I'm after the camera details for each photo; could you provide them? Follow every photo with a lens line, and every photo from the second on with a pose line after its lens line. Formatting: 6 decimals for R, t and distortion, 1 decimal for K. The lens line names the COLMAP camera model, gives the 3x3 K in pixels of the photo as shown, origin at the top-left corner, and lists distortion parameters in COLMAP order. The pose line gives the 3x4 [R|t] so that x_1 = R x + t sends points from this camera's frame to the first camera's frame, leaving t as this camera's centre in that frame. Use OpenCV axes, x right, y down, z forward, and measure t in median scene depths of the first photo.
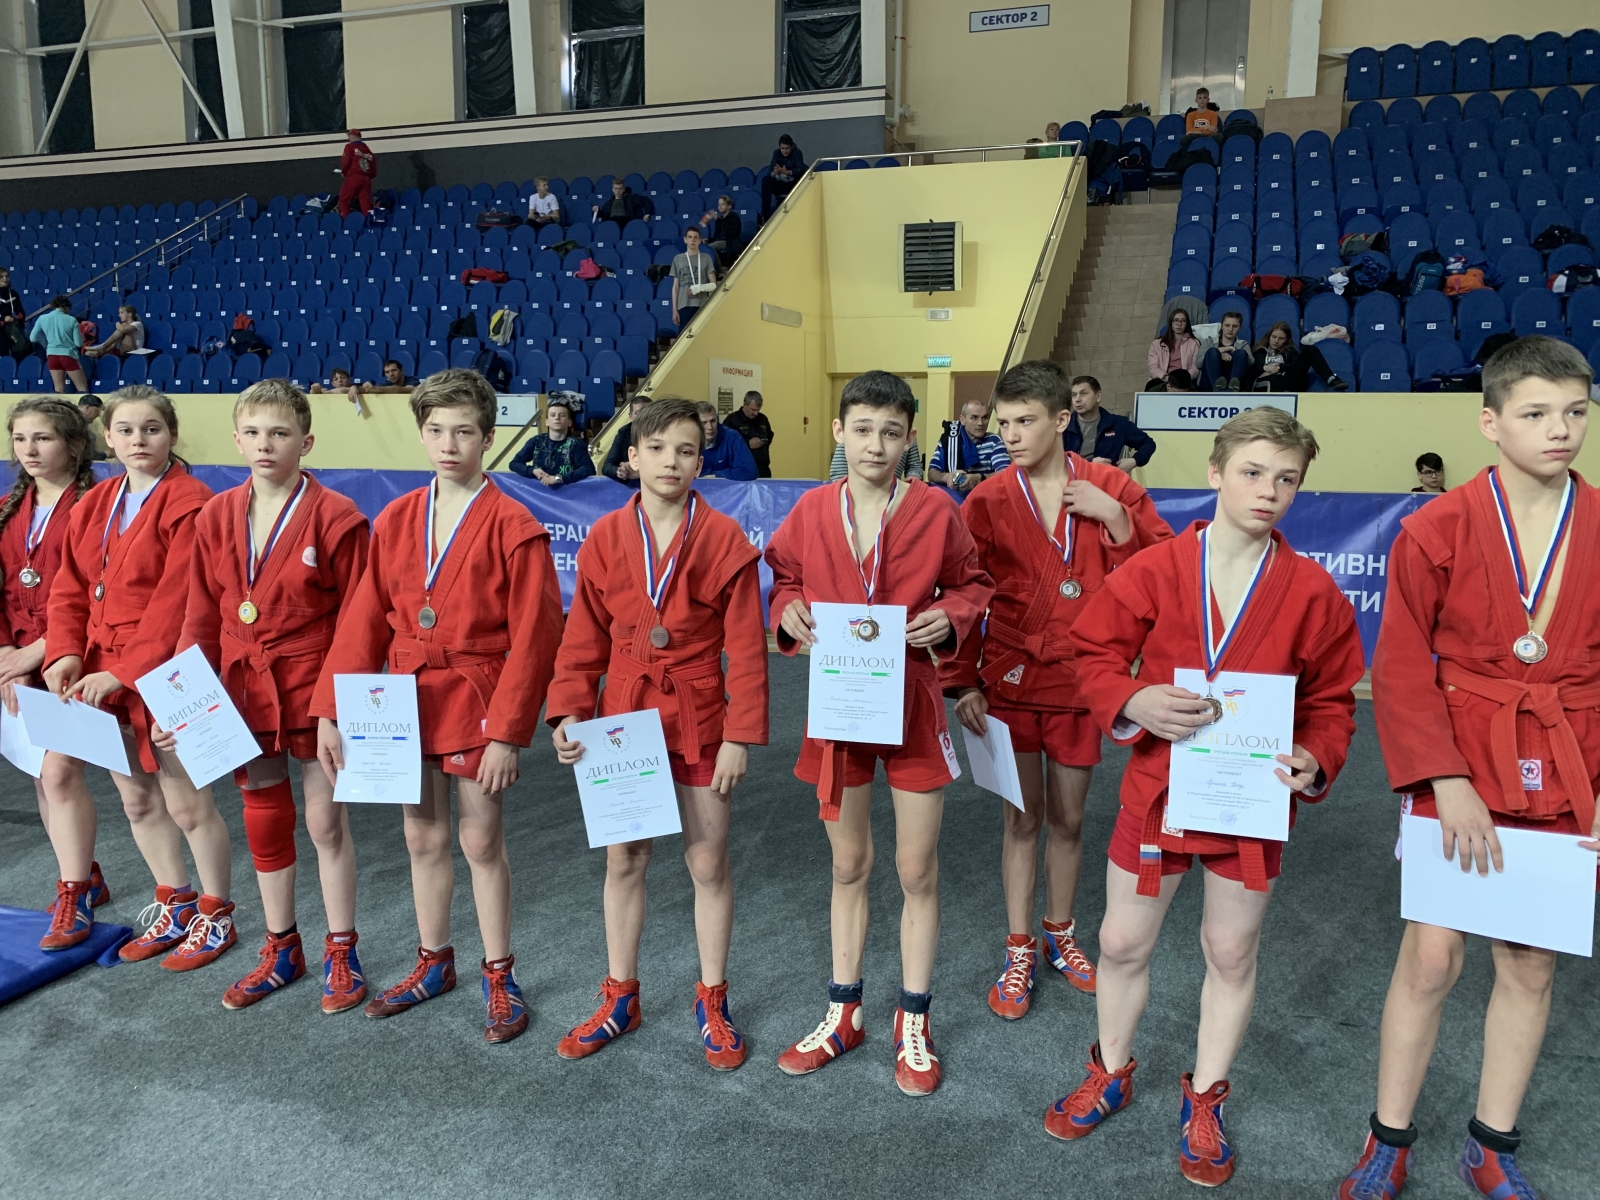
lens RADIAL K [[1270.1, 0, 805.7], [0, 1270.1, 563.9], [0, 0, 1]] dist [0.022509, -0.011026]
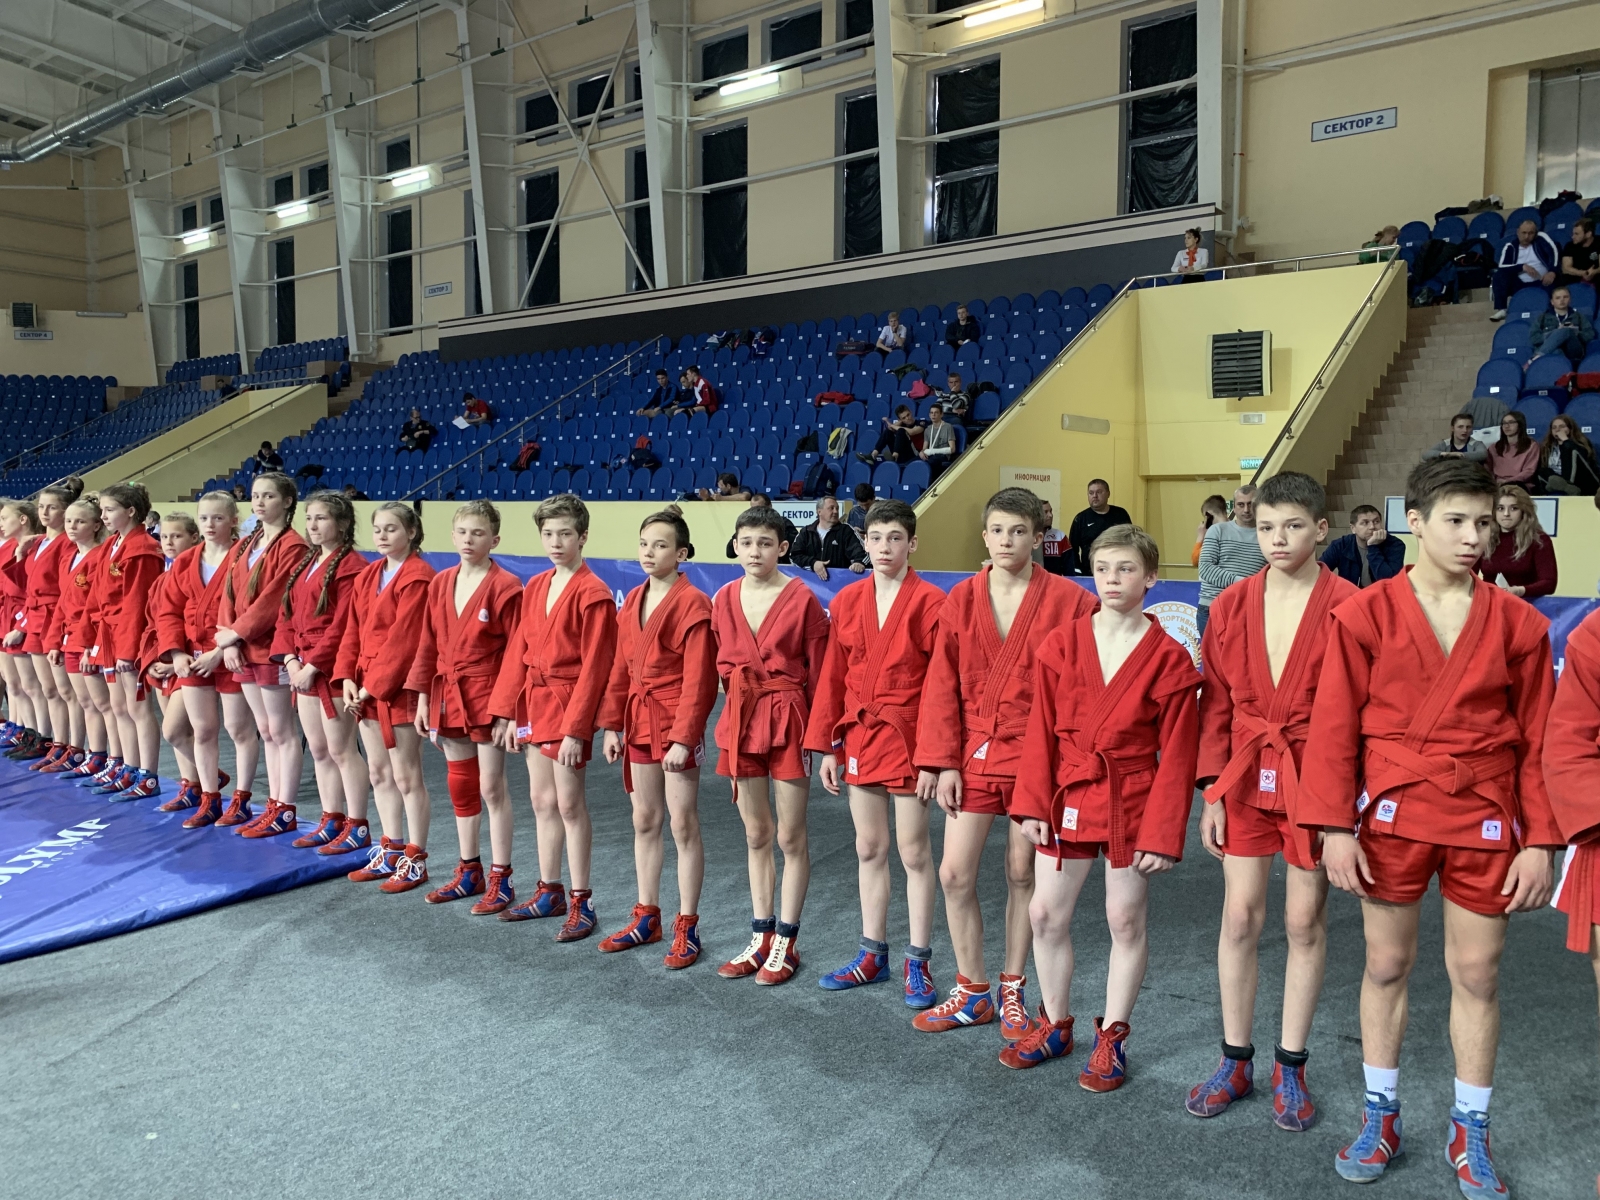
lens RADIAL K [[1233.0, 0, 800.0], [0, 1233.0, 600.0], [0, 0, 1]] dist [0.024061, -0.009623]
pose [[0.946014, 0.021138, -0.323437, 0.075306], [-0.036777, 0.998427, -0.042318, 0.004404], [0.322034, 0.051928, 0.945303, -0.049274]]
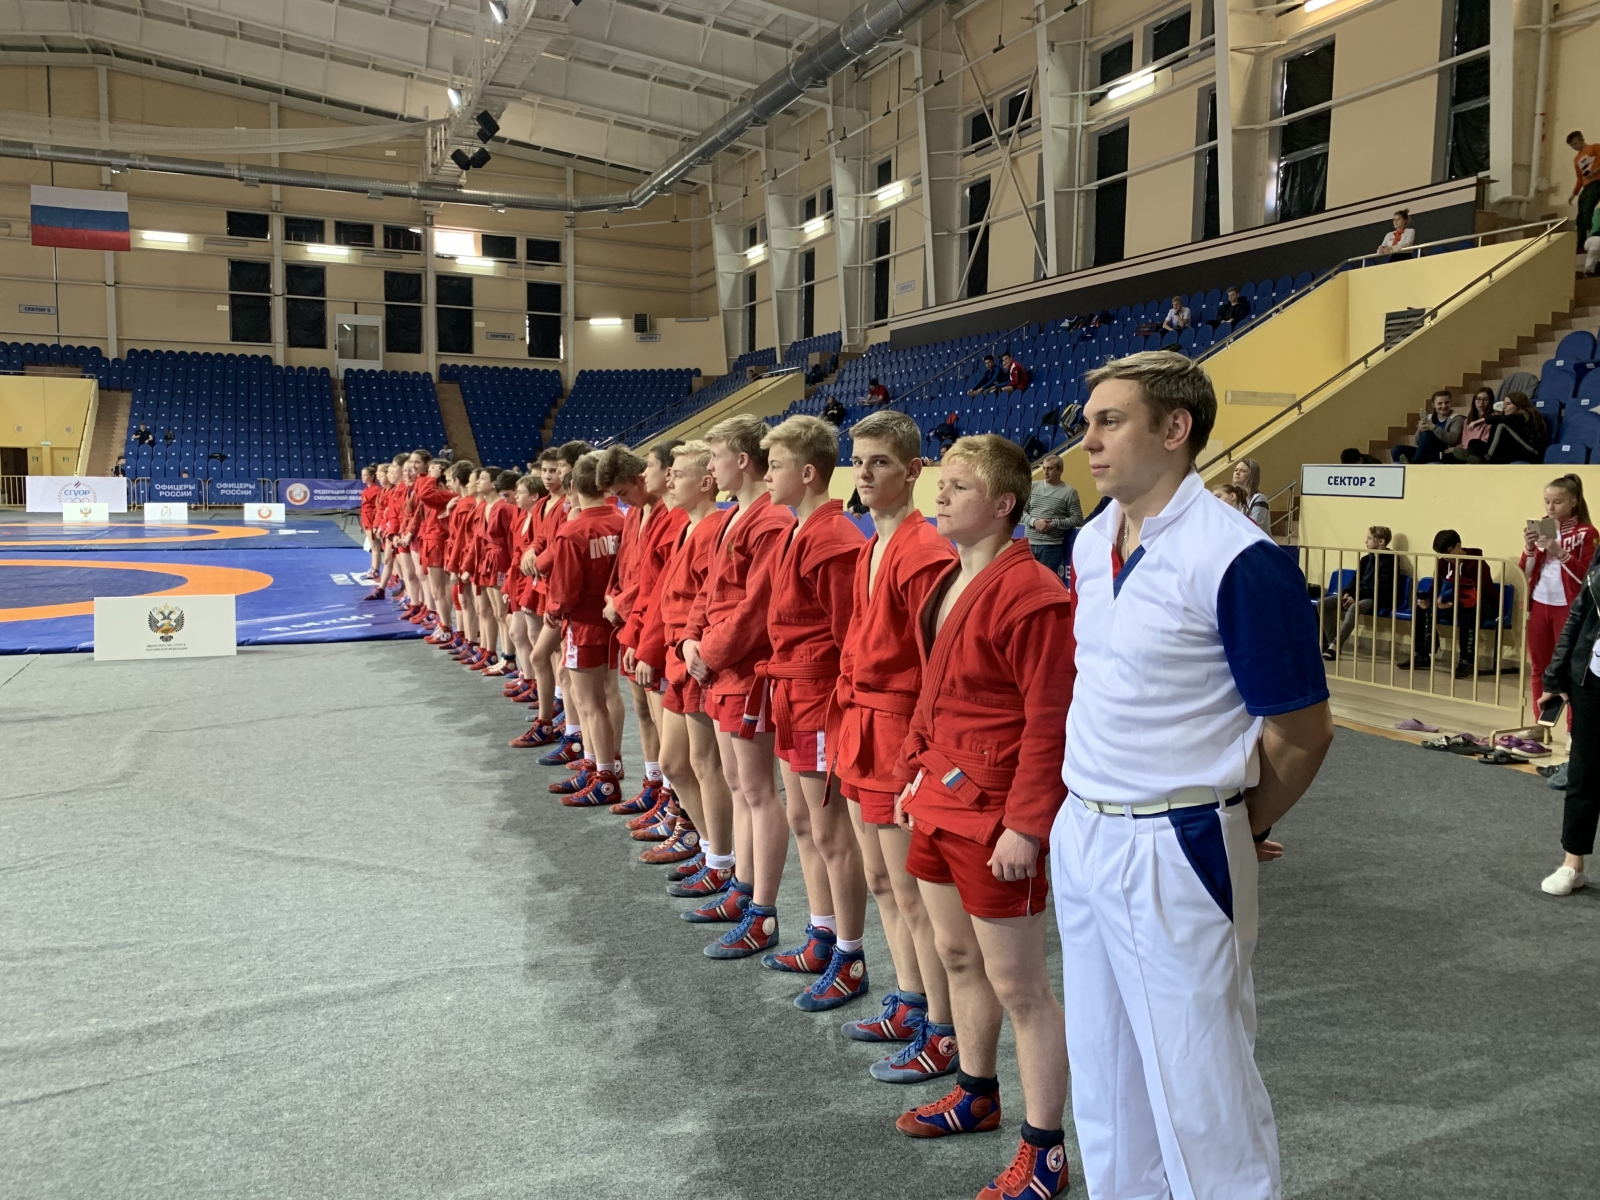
lens RADIAL K [[1233.0, 0, 800.0], [0, 1233.0, 600.0], [0, 0, 1]] dist [0.024061, -0.009623]
pose [[0.685686, 0.074397, -0.724086, 0.448699], [-0.091368, 0.995692, 0.015781, 0.013318], [0.722140, 0.055337, 0.689530, -0.099082]]
